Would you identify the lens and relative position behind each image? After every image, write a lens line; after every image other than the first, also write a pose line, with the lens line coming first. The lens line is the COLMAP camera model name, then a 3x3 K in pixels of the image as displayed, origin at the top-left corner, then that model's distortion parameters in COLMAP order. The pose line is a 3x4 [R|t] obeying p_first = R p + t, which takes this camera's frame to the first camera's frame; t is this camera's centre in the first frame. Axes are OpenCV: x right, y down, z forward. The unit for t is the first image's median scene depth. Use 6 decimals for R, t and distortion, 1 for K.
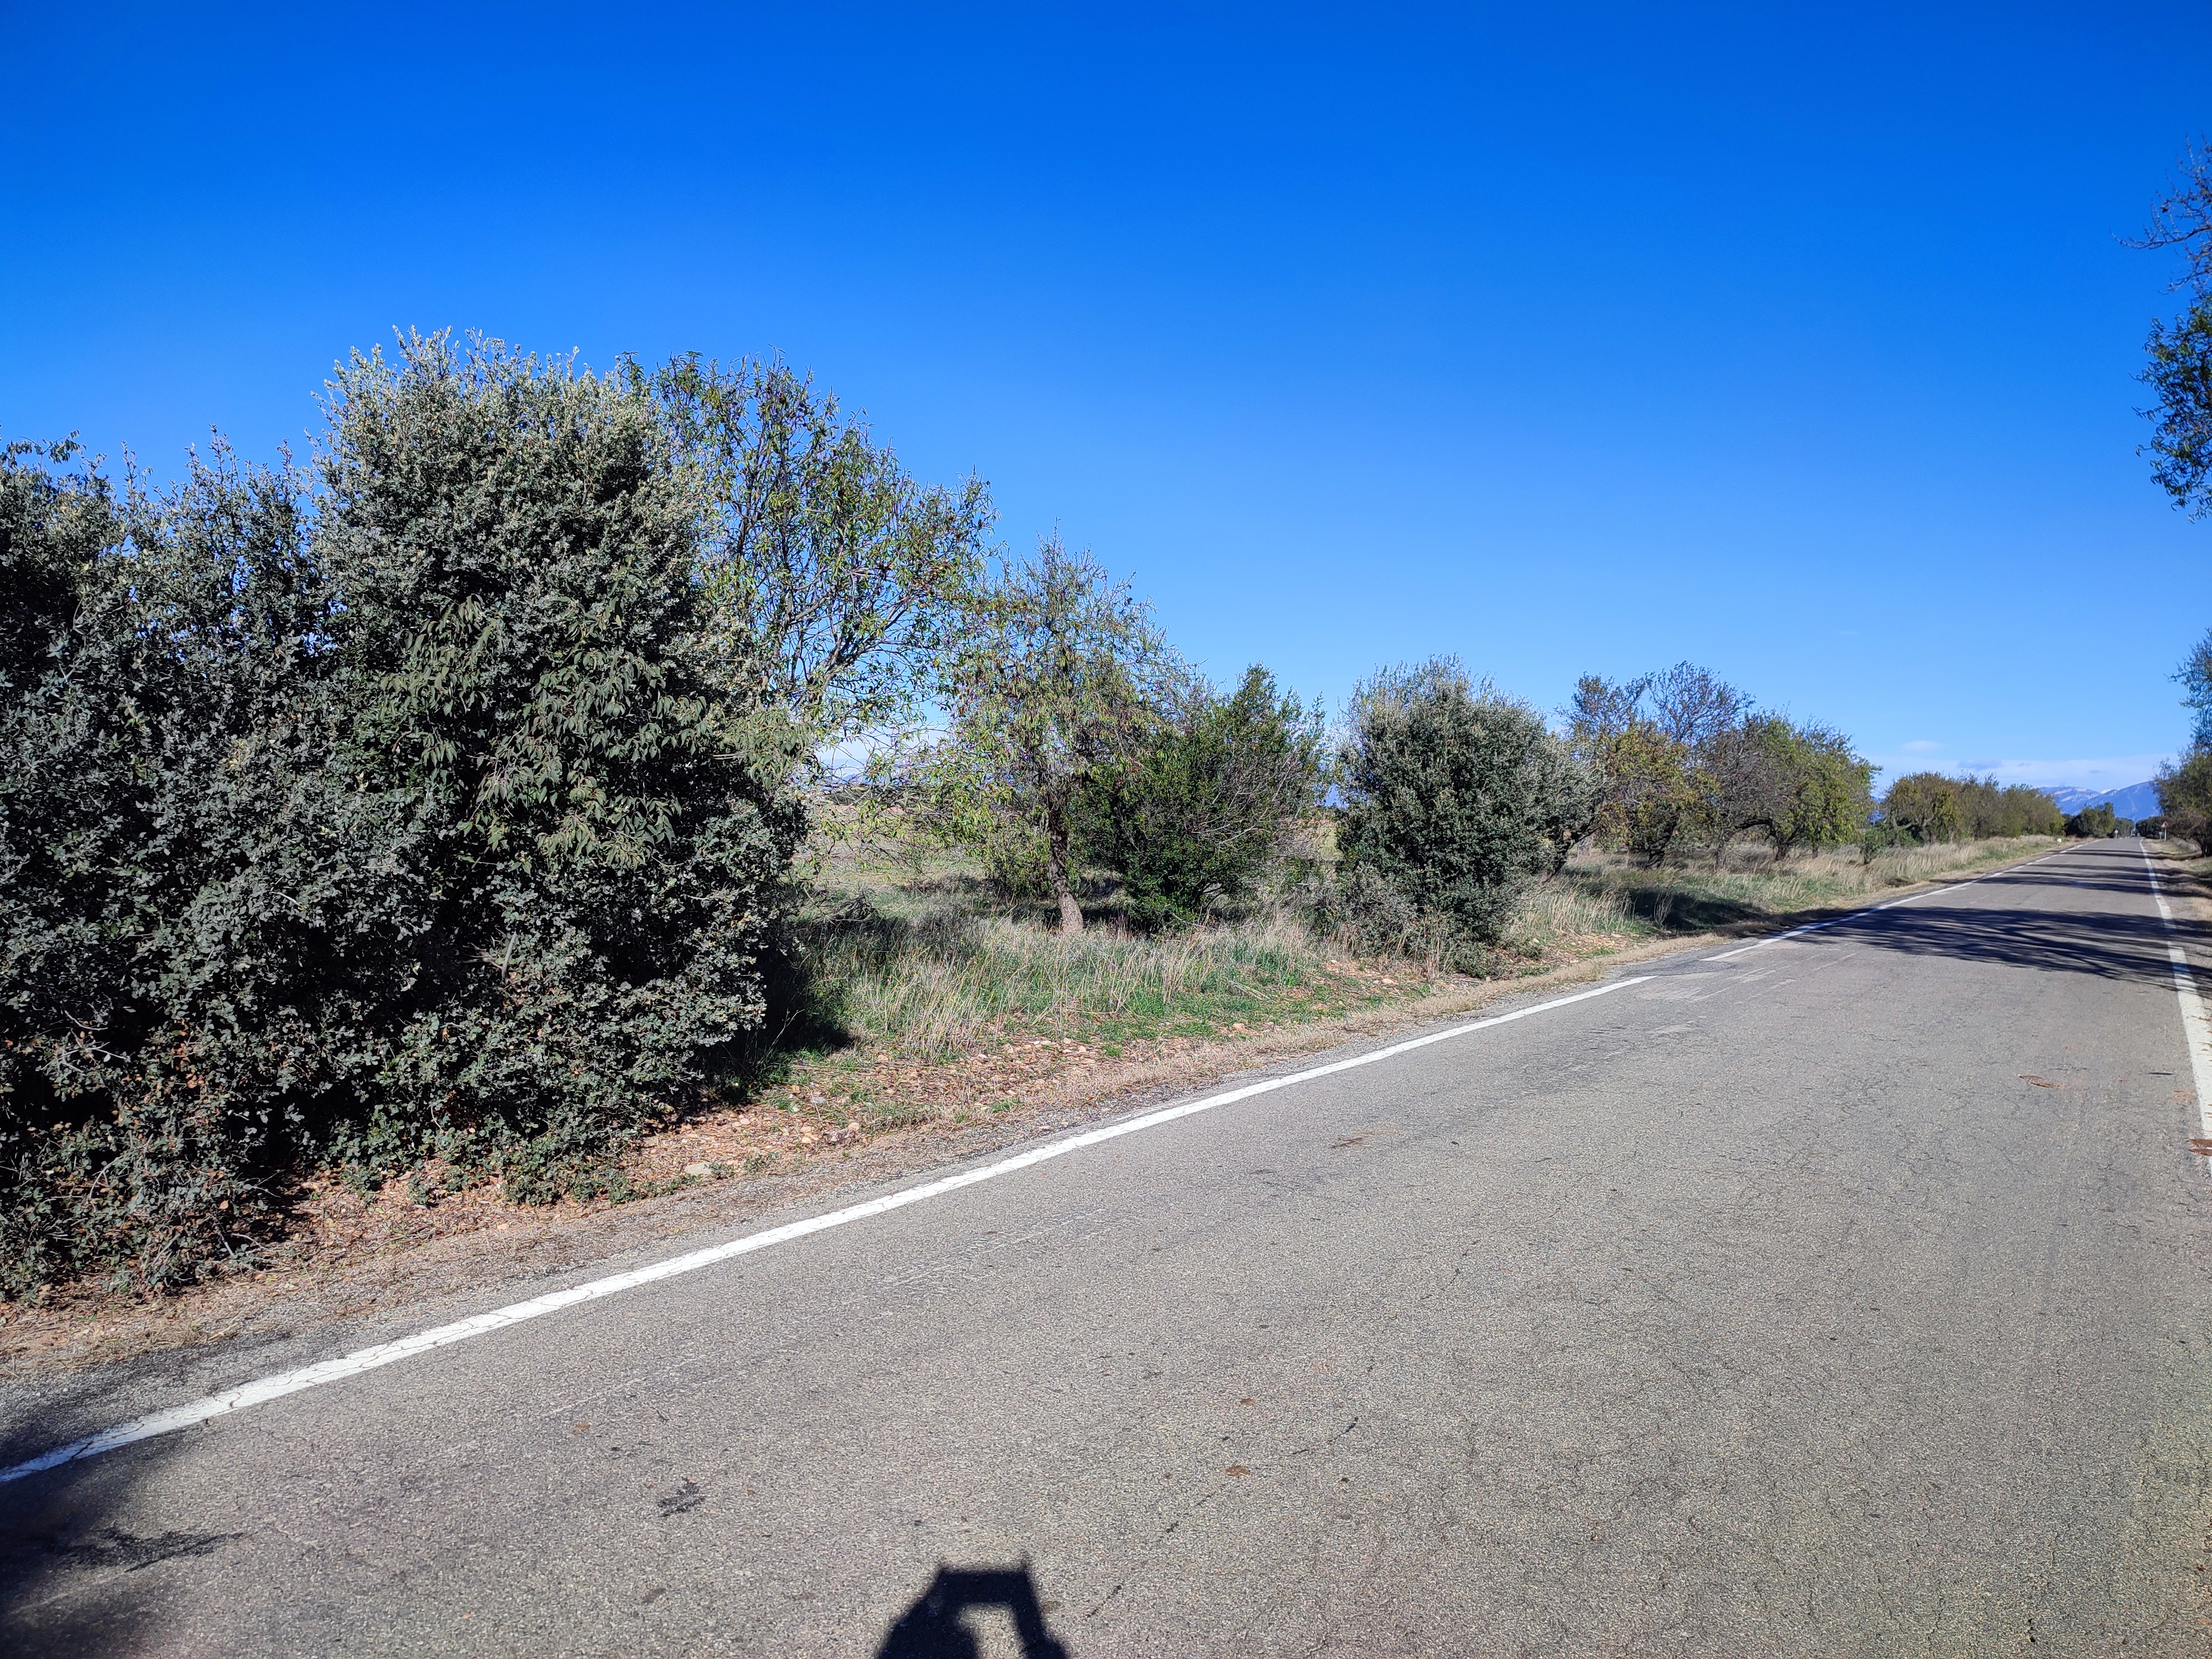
lens RADIAL K [[1540.9, 0, 1100.5], [0, 1540.9, 819.2], [0, 0, 1]] dist [-0.002787, -0.004085]
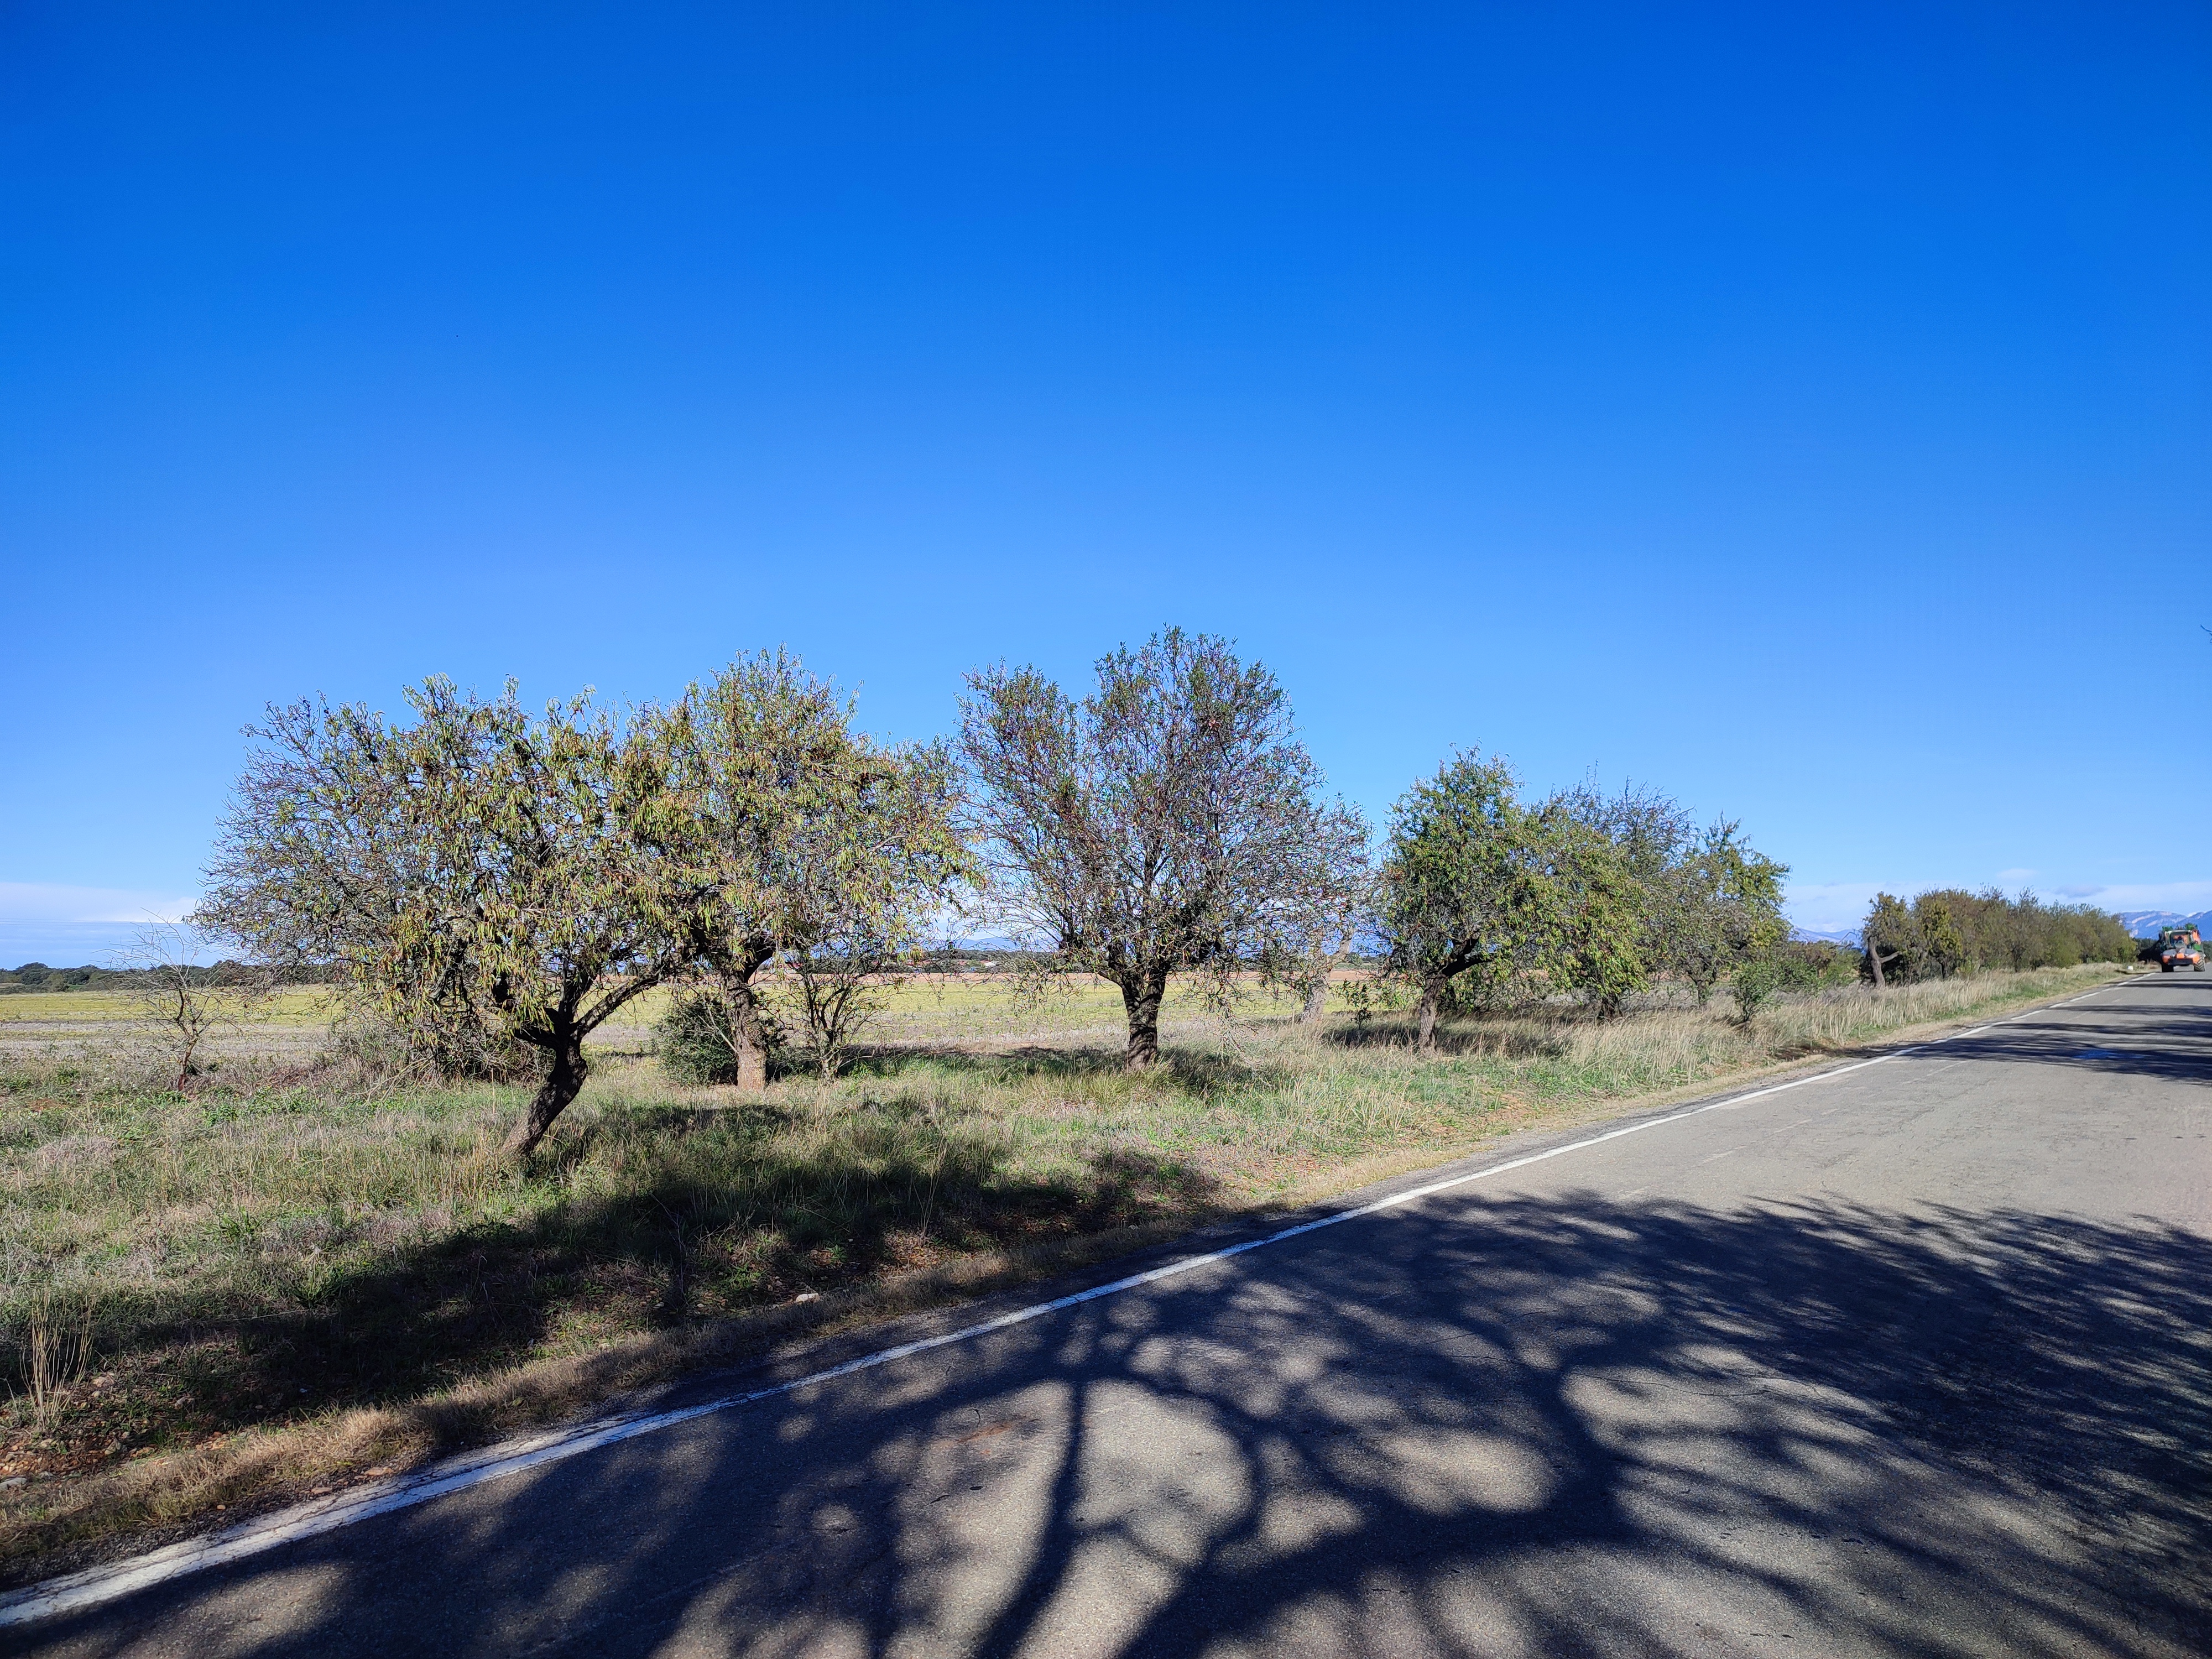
lens RADIAL K [[1540.9, 0, 1100.5], [0, 1540.9, 819.2], [0, 0, 1]] dist [-0.002787, -0.004085]
pose [[0.999072, -0.022850, -0.036500, 0.394776], [0.019338, 0.995401, -0.093828, 0.001735], [0.038476, 0.093036, 0.994919, 0.554871]]
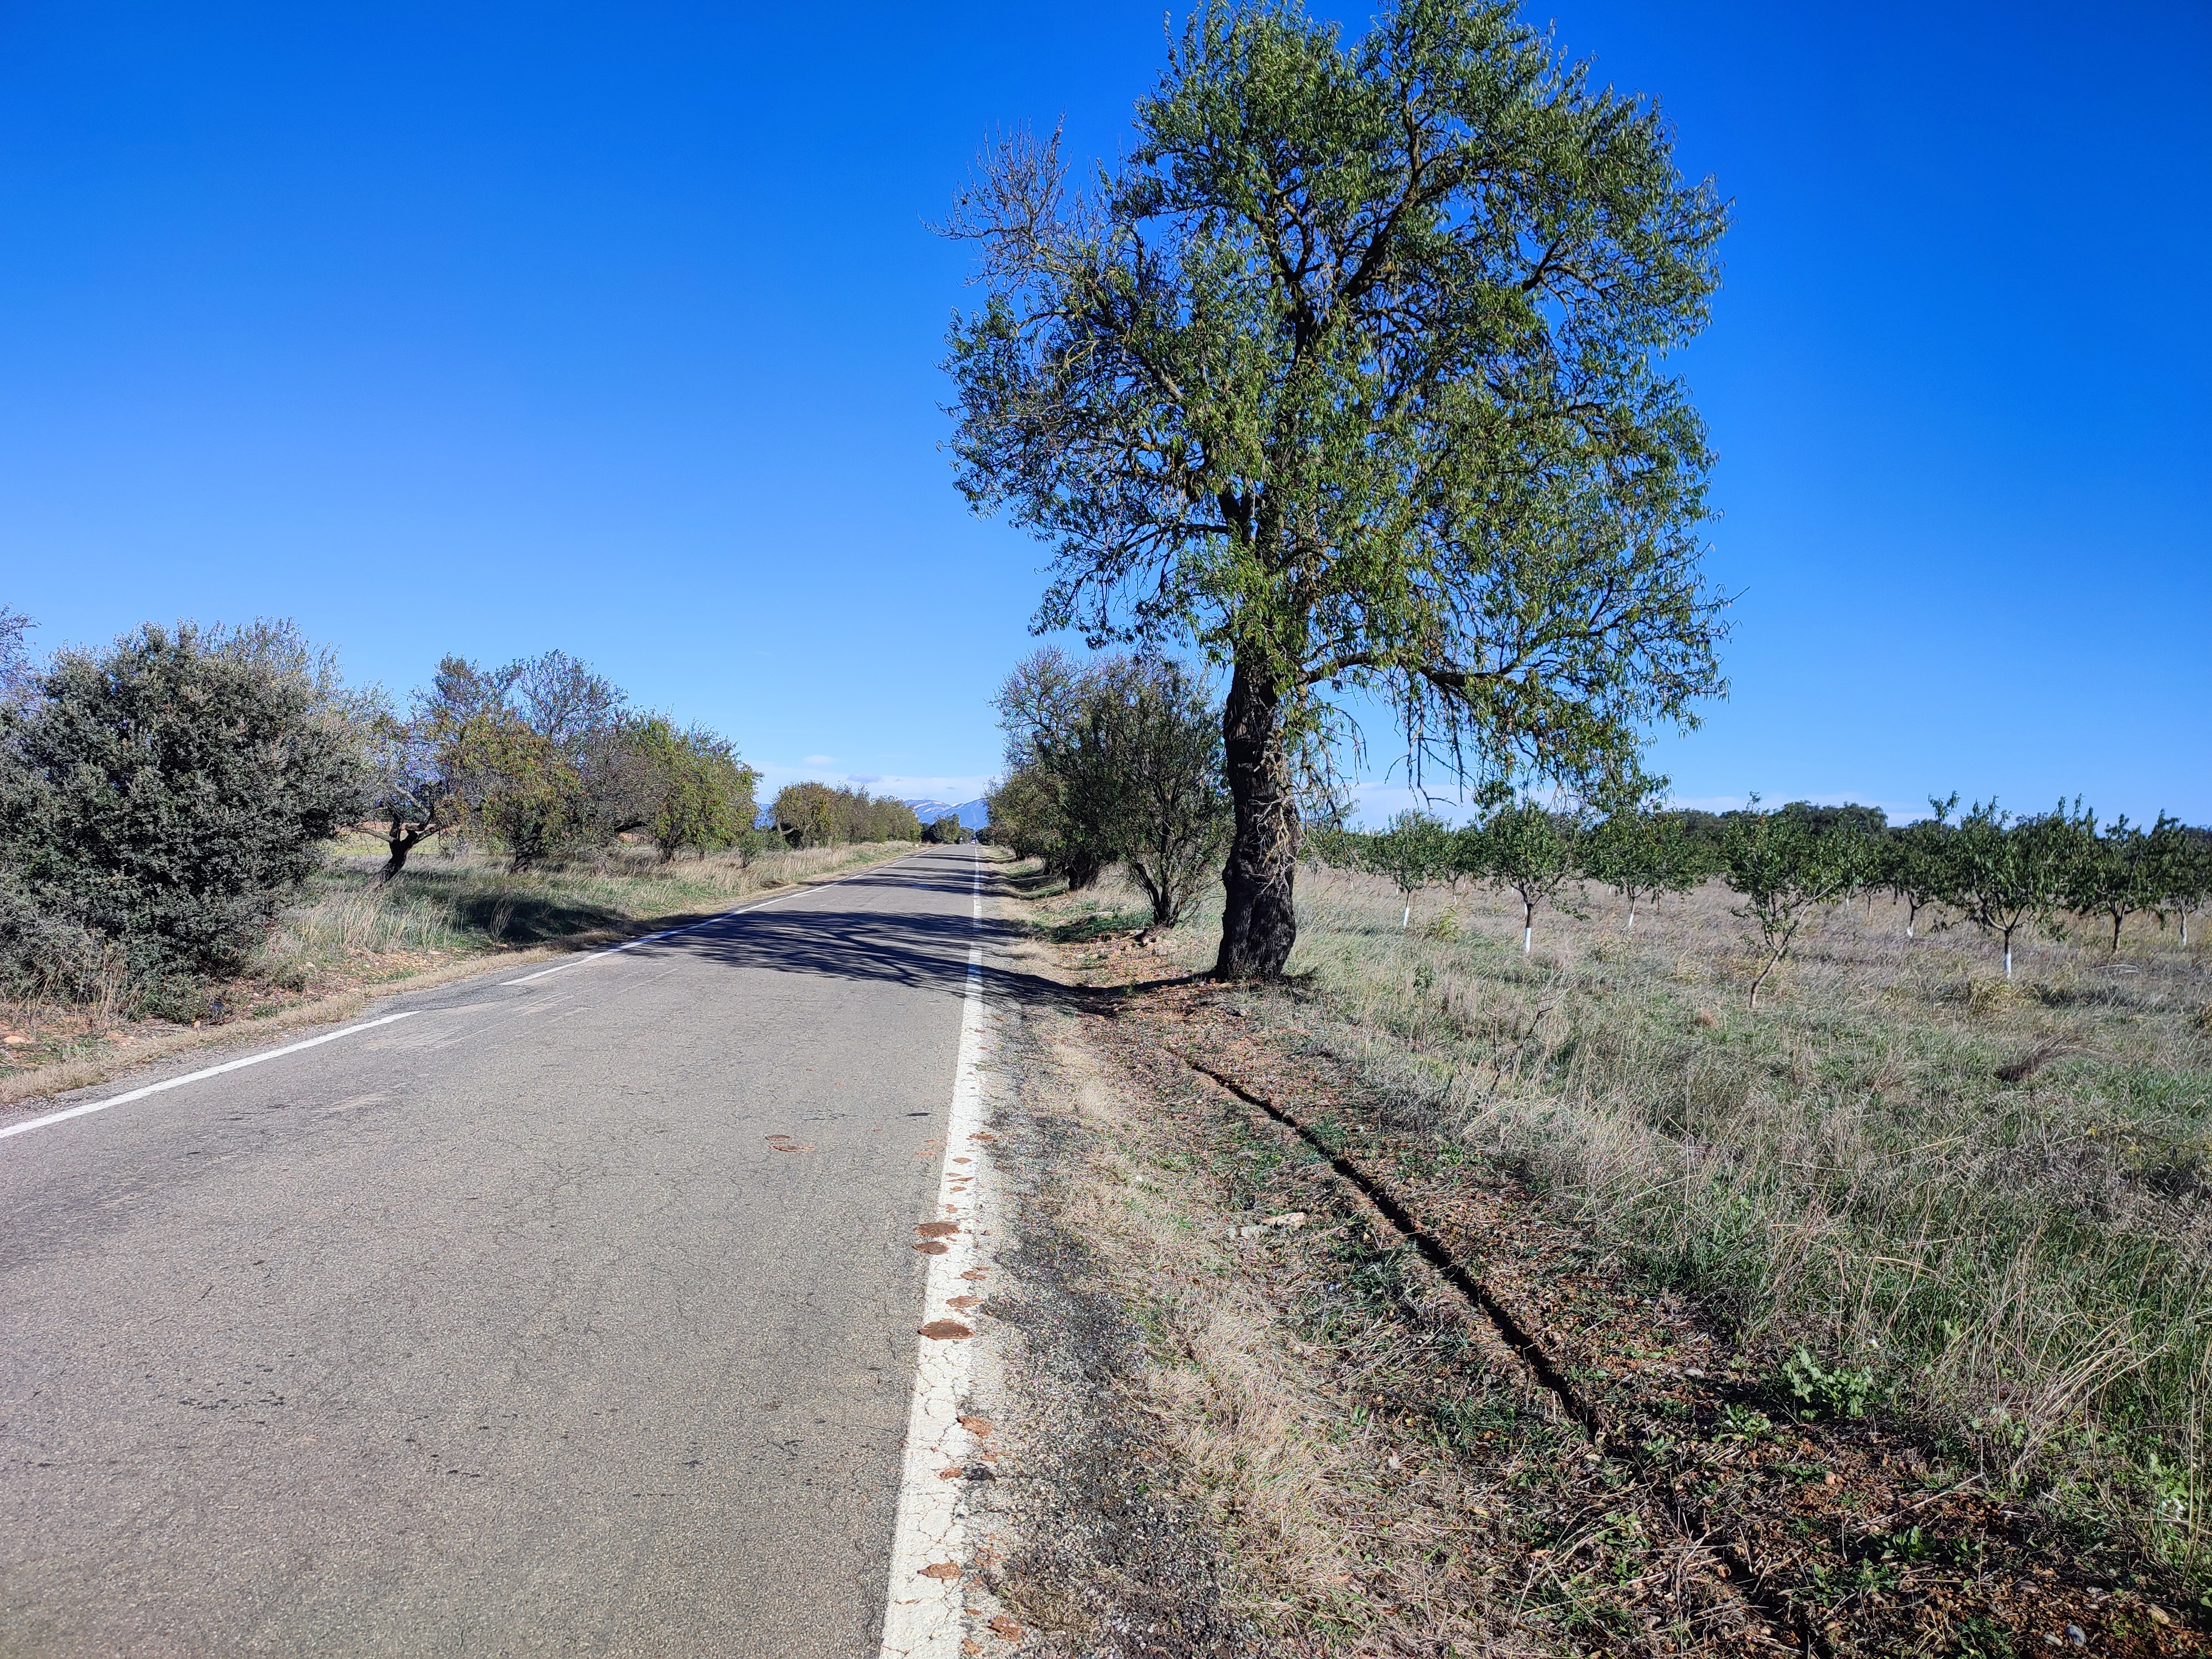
lens RADIAL K [[1540.9, 0, 1100.5], [0, 1540.9, 819.2], [0, 0, 1]] dist [-0.002787, -0.004085]
pose [[0.781659, 0.020257, 0.623377, 0.060028], [-0.019800, 0.999775, -0.007661, 0.000559], [-0.623392, -0.006355, 0.781884, 0.067940]]
